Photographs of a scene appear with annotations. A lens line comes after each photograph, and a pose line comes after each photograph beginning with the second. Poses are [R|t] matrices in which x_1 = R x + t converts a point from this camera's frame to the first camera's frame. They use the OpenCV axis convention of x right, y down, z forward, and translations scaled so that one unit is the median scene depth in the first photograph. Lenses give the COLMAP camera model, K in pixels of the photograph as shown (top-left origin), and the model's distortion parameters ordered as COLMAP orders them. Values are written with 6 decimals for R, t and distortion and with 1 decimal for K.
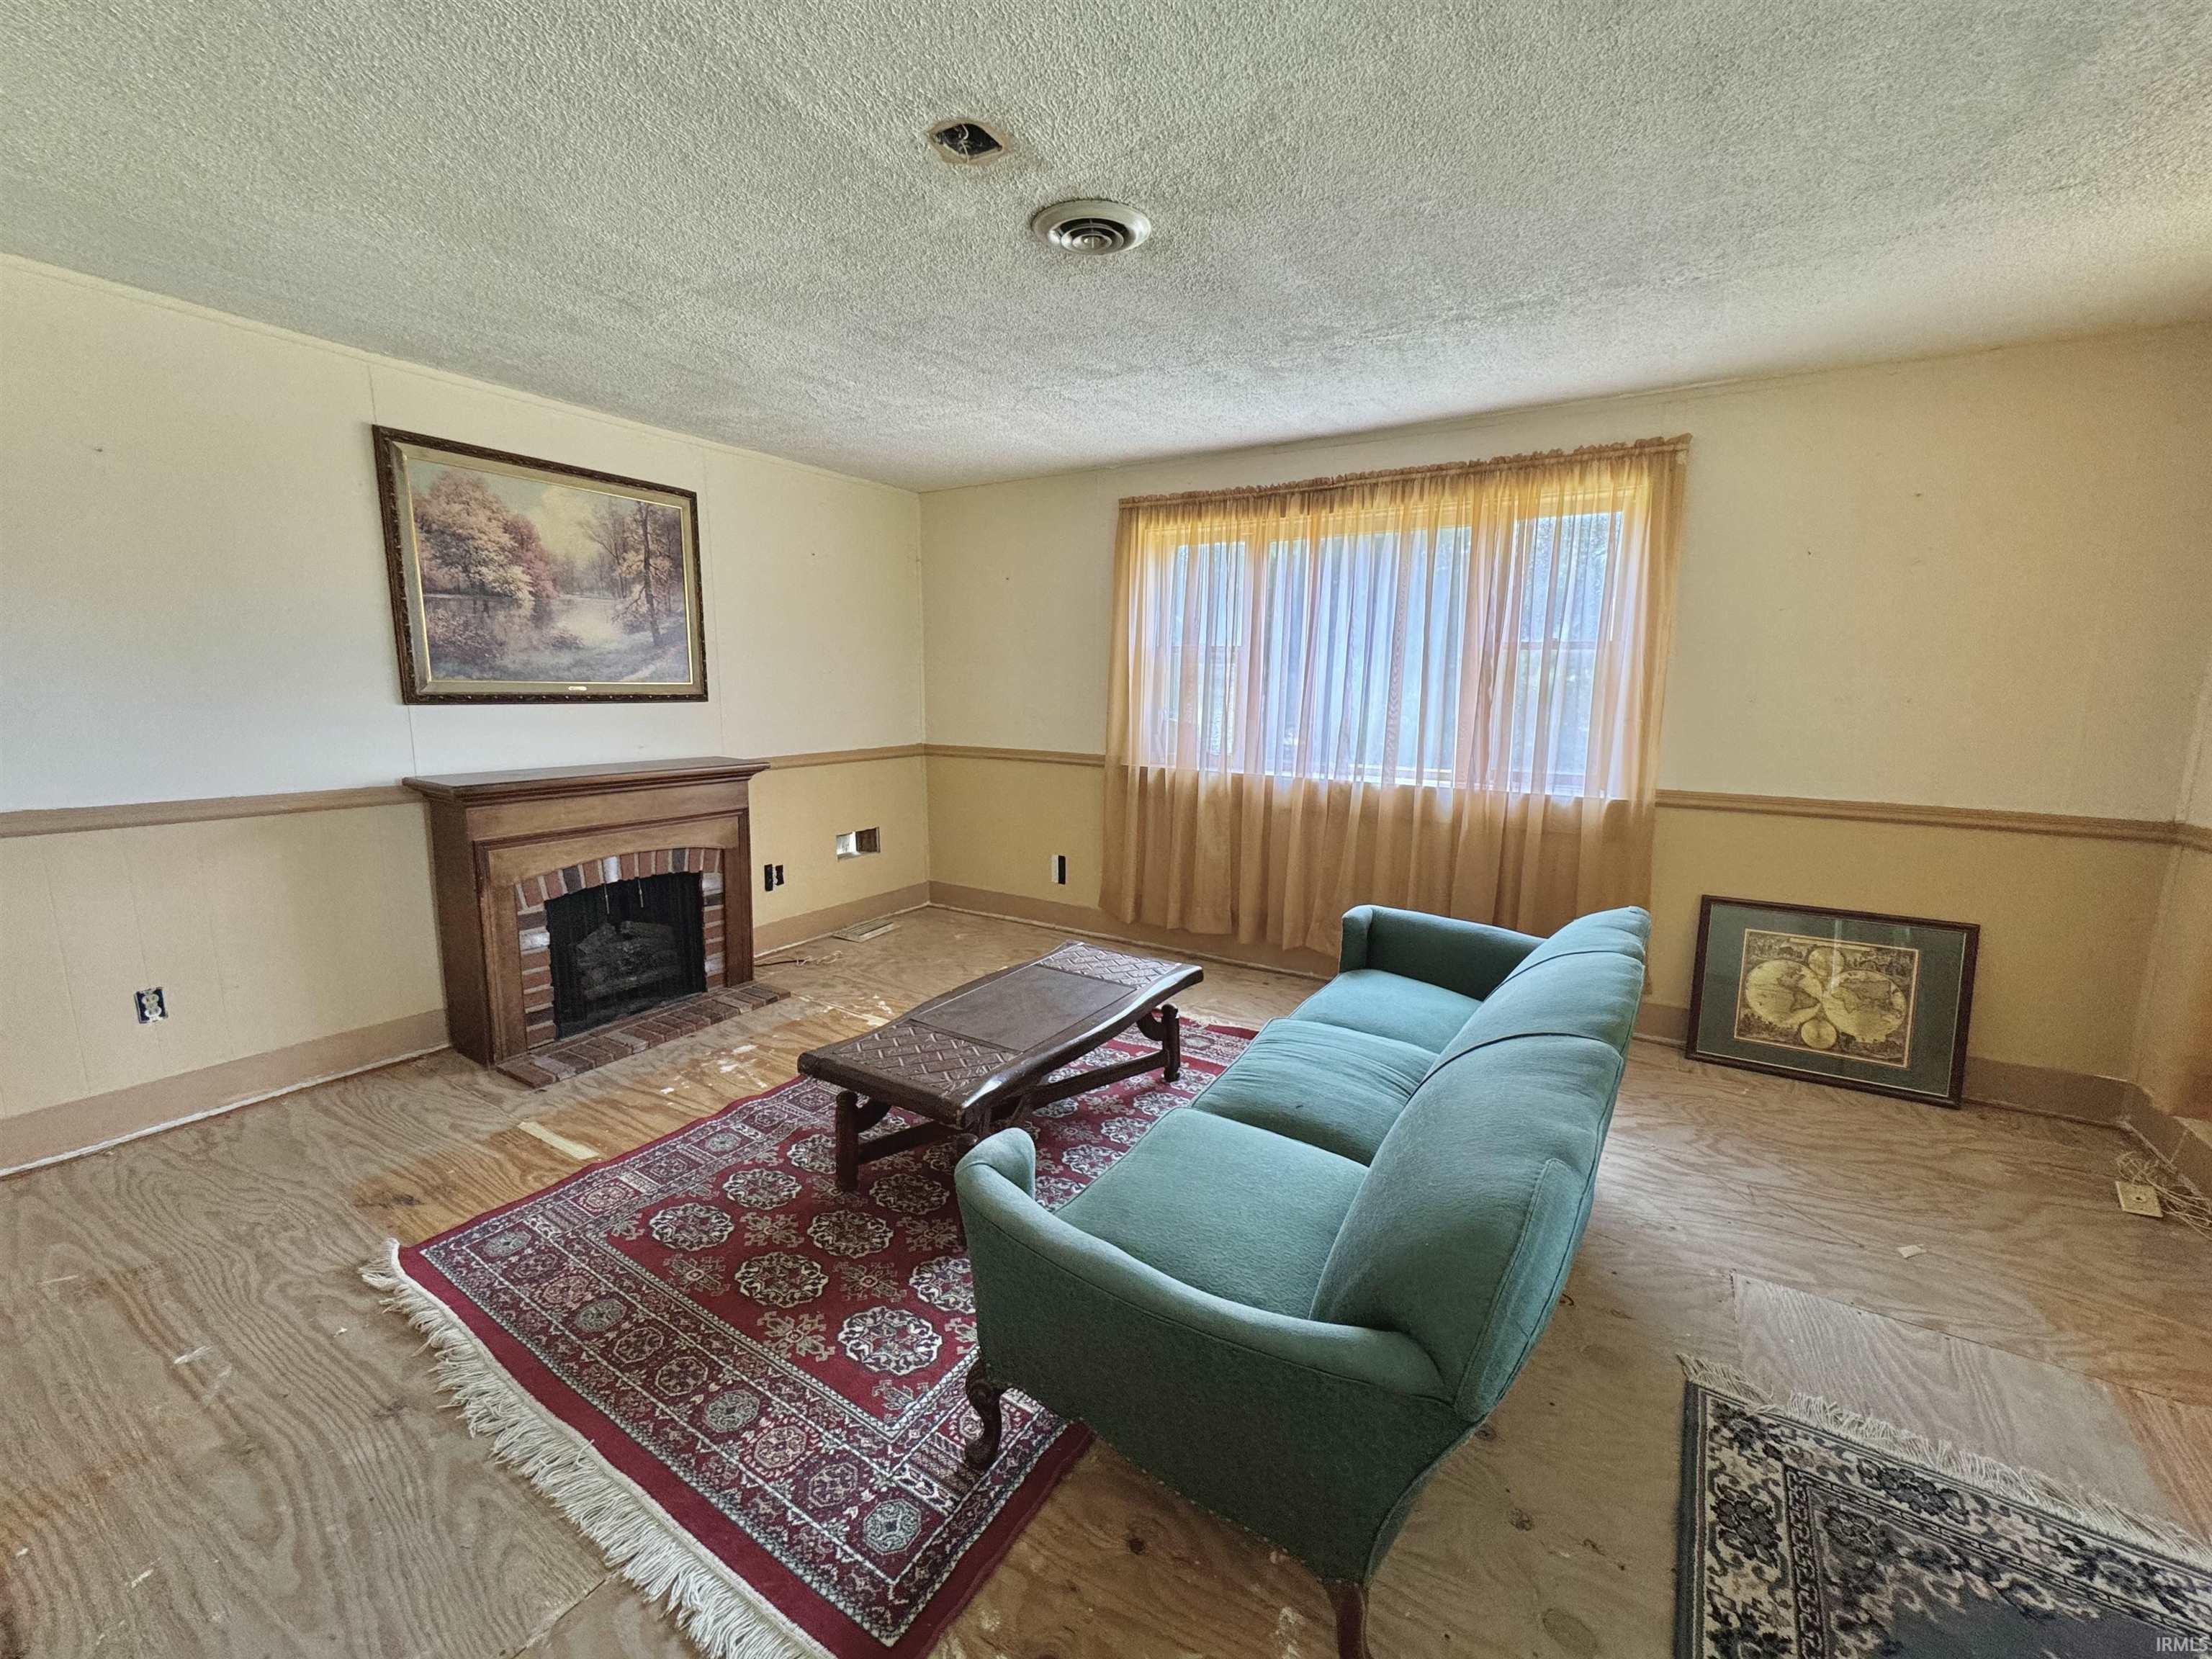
lens RADIAL K [[899.5, 0, 1101.1], [0, 899.5, 827.9], [0, 0, 1]] dist [-0.002075, 0.001015]
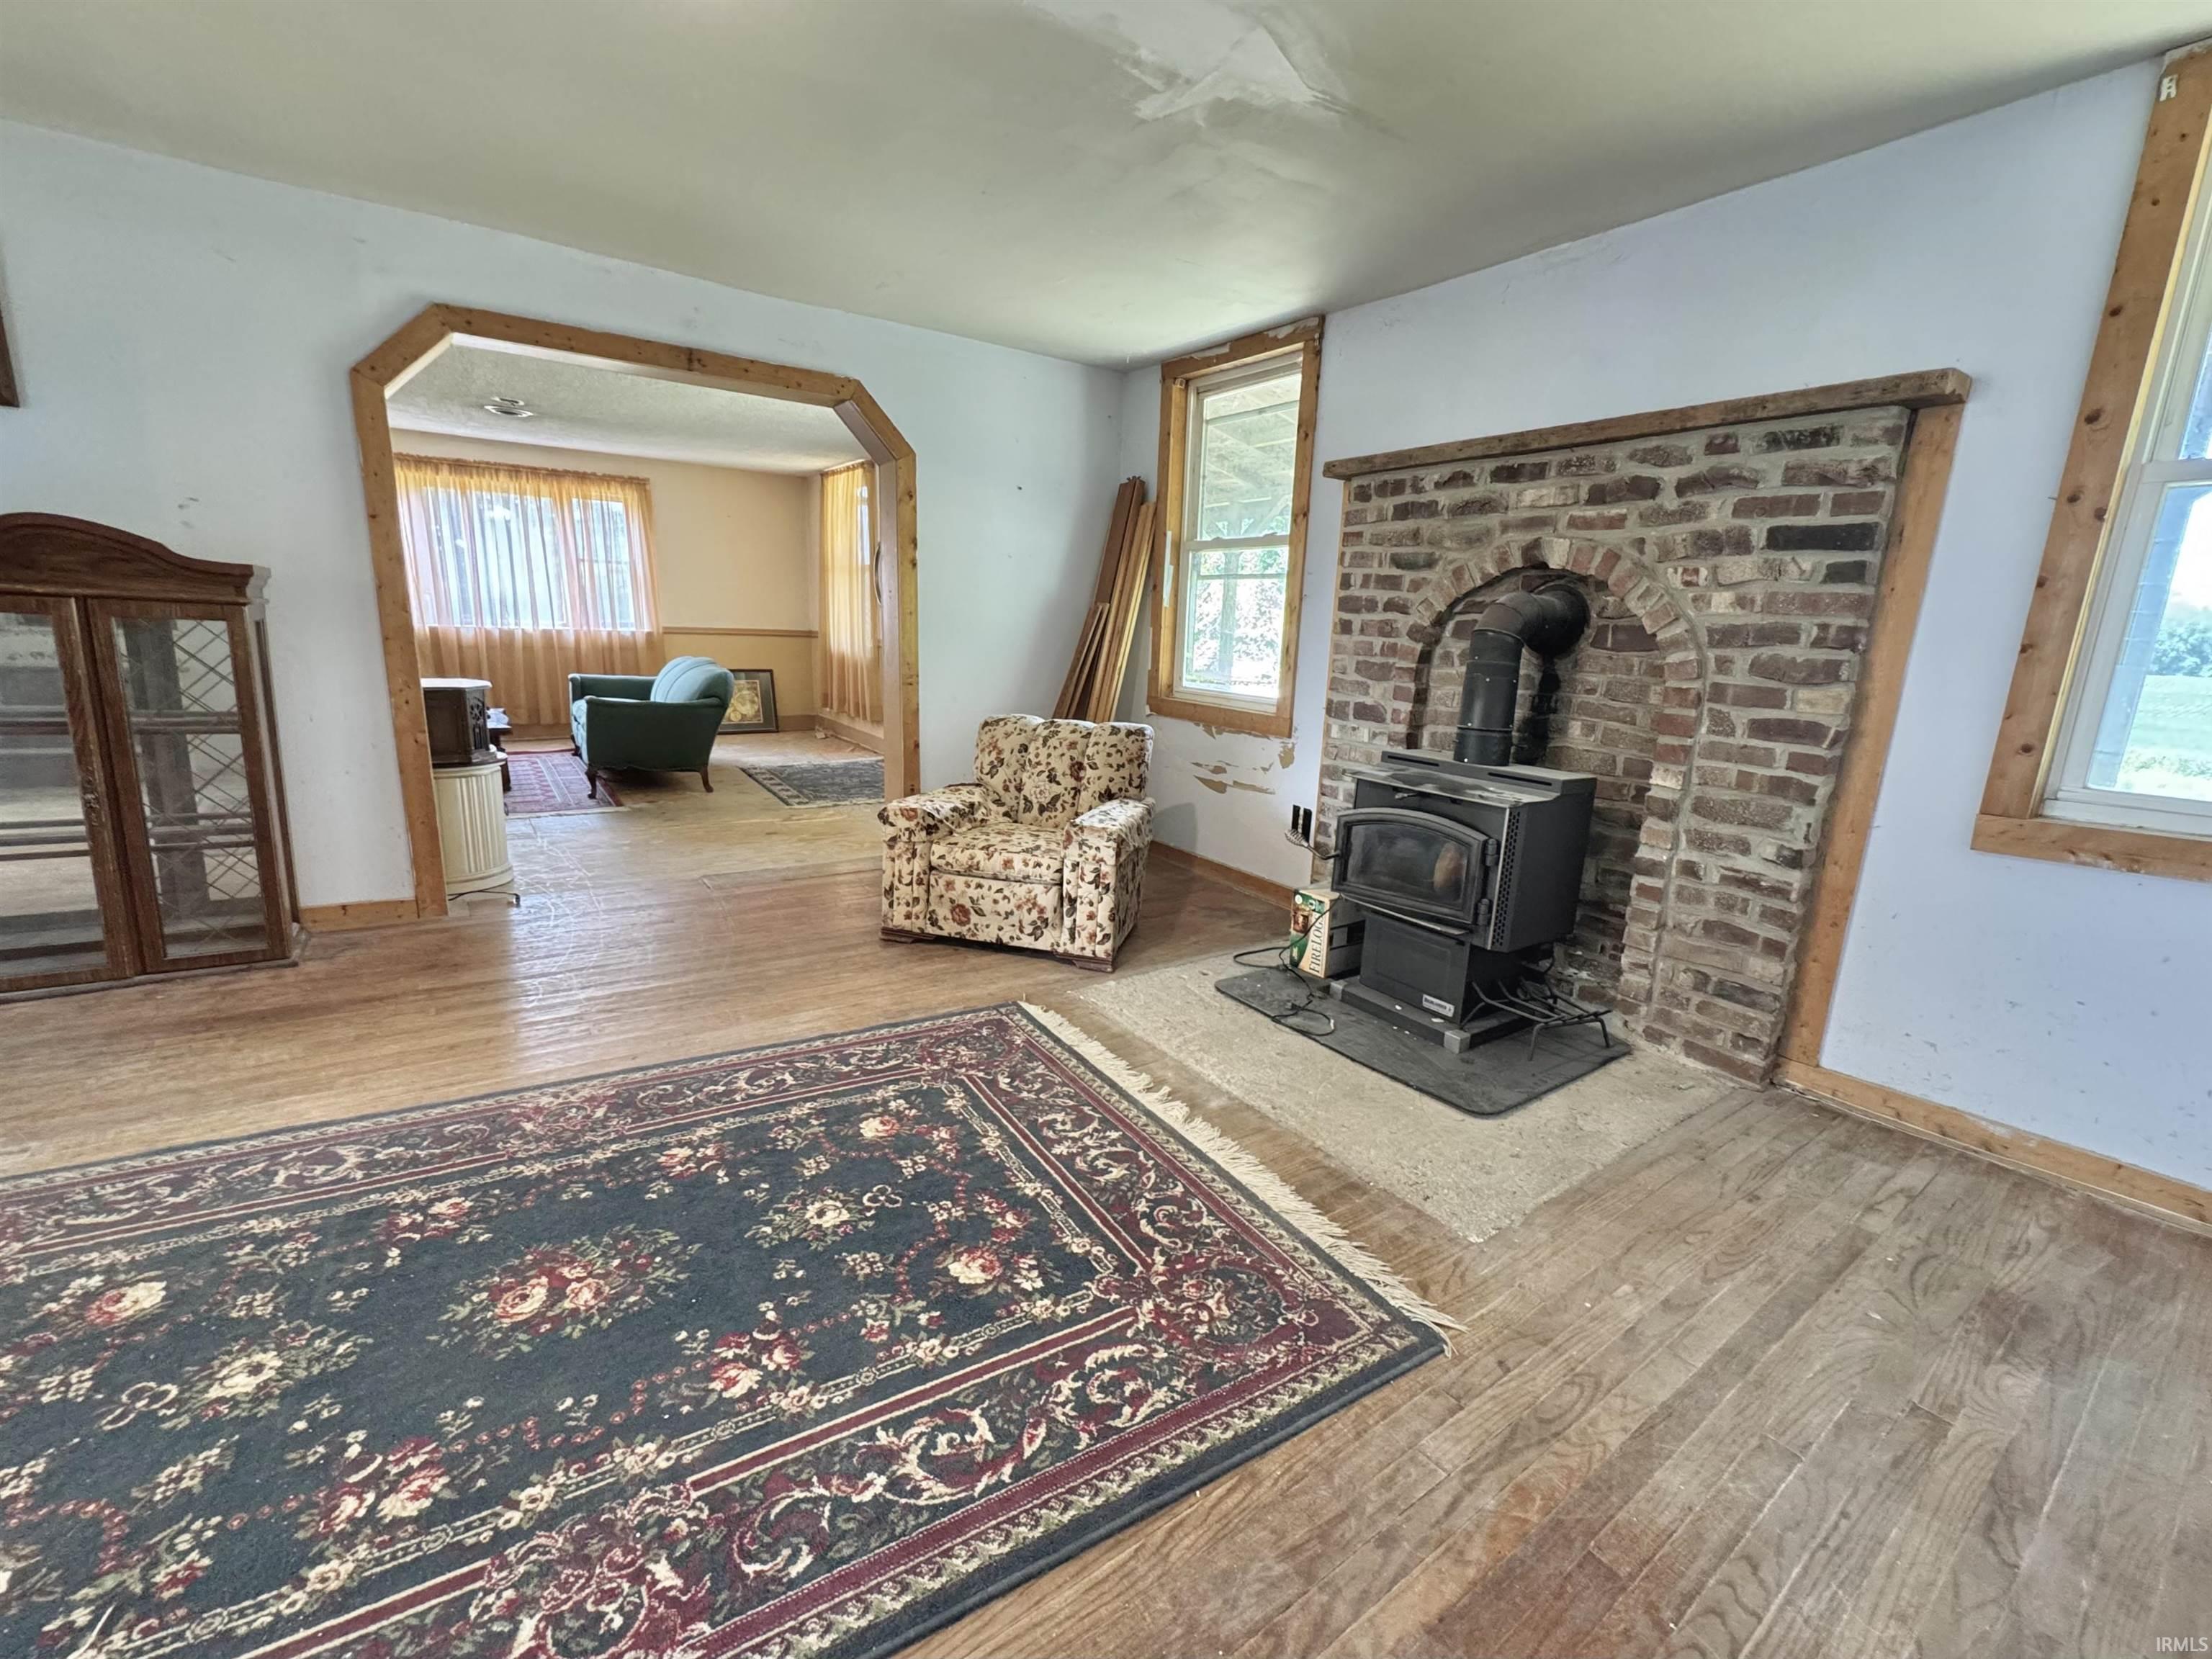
lens RADIAL K [[899.5, 0, 1118.7], [0, 899.5, 840.2], [0, 0, 1]] dist [-0.002075, 0.001015]
pose [[0.379472, -0.203448, 0.902557, -1.187132], [0.122538, 0.977981, 0.168929, 0.253559], [-0.917052, 0.046494, 0.396047, -1.027729]]
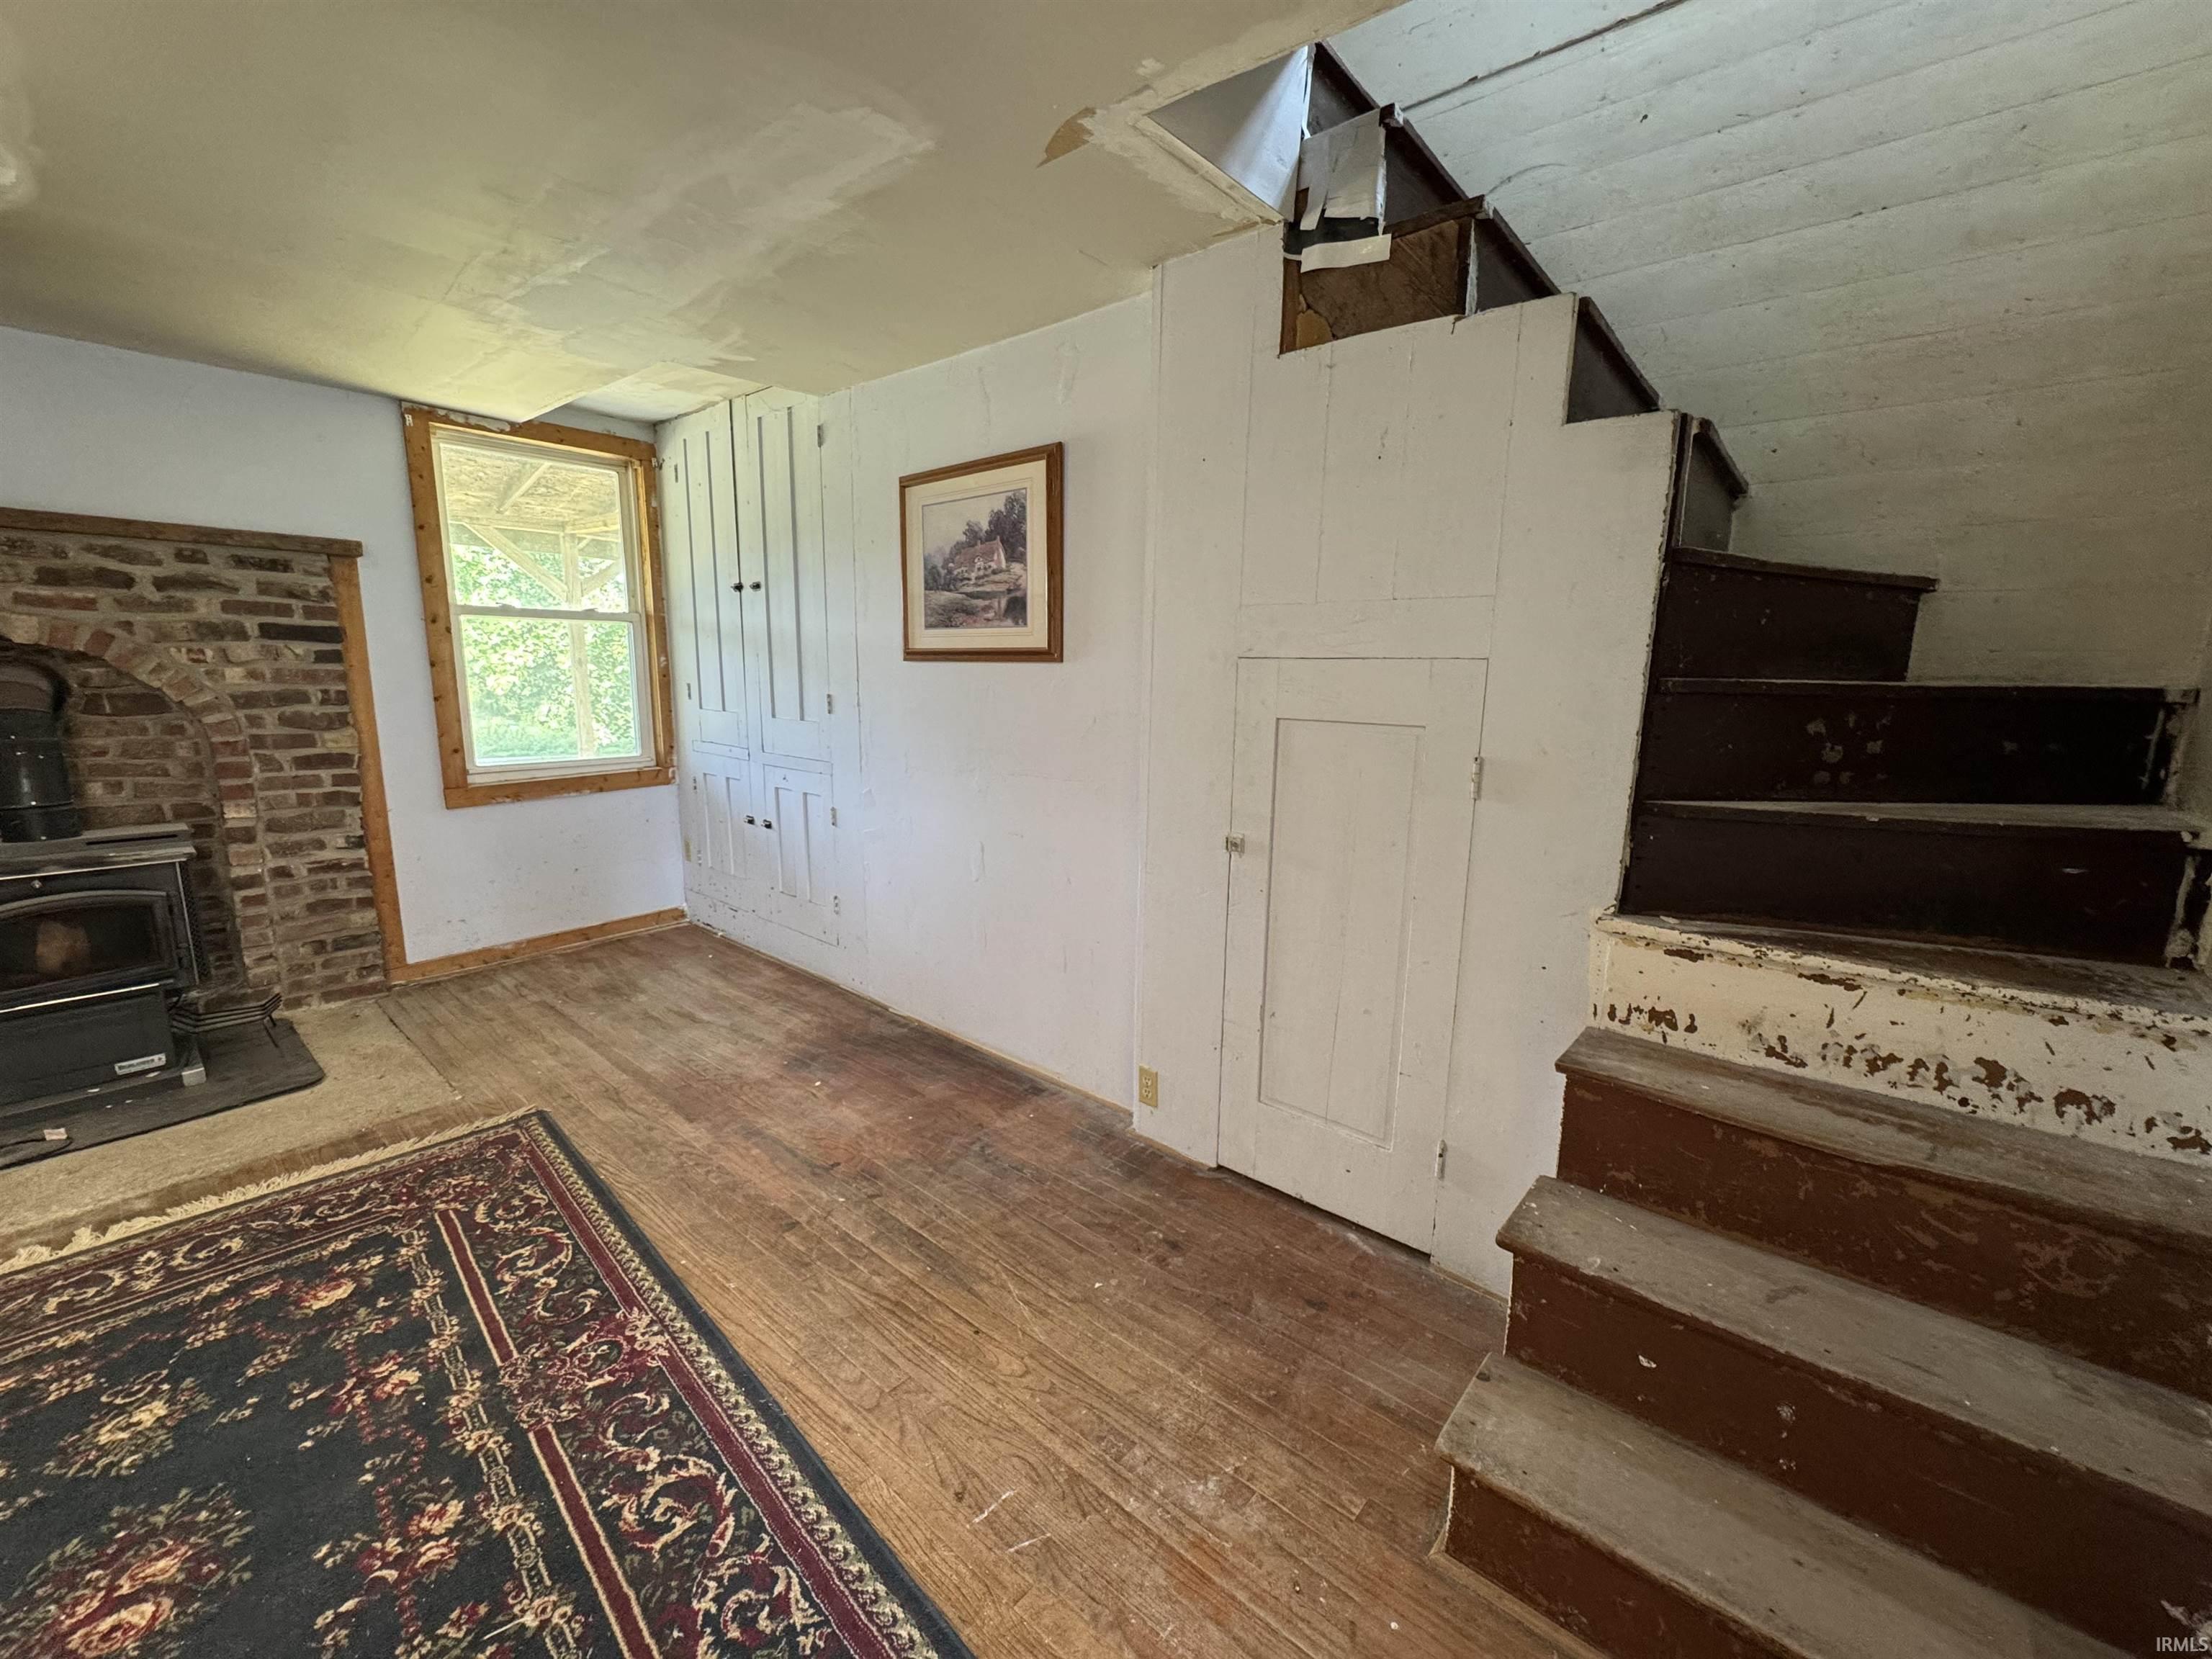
lens RADIAL K [[899.5, 0, 1110.8], [0, 899.5, 825.4], [0, 0, 1]] dist [-0.002075, 0.001015]
pose [[-0.988394, -0.046648, 0.144575, -1.378515], [0.004790, 0.941644, 0.336576, 0.087503], [-0.151839, 0.333362, -0.930492, -0.414485]]
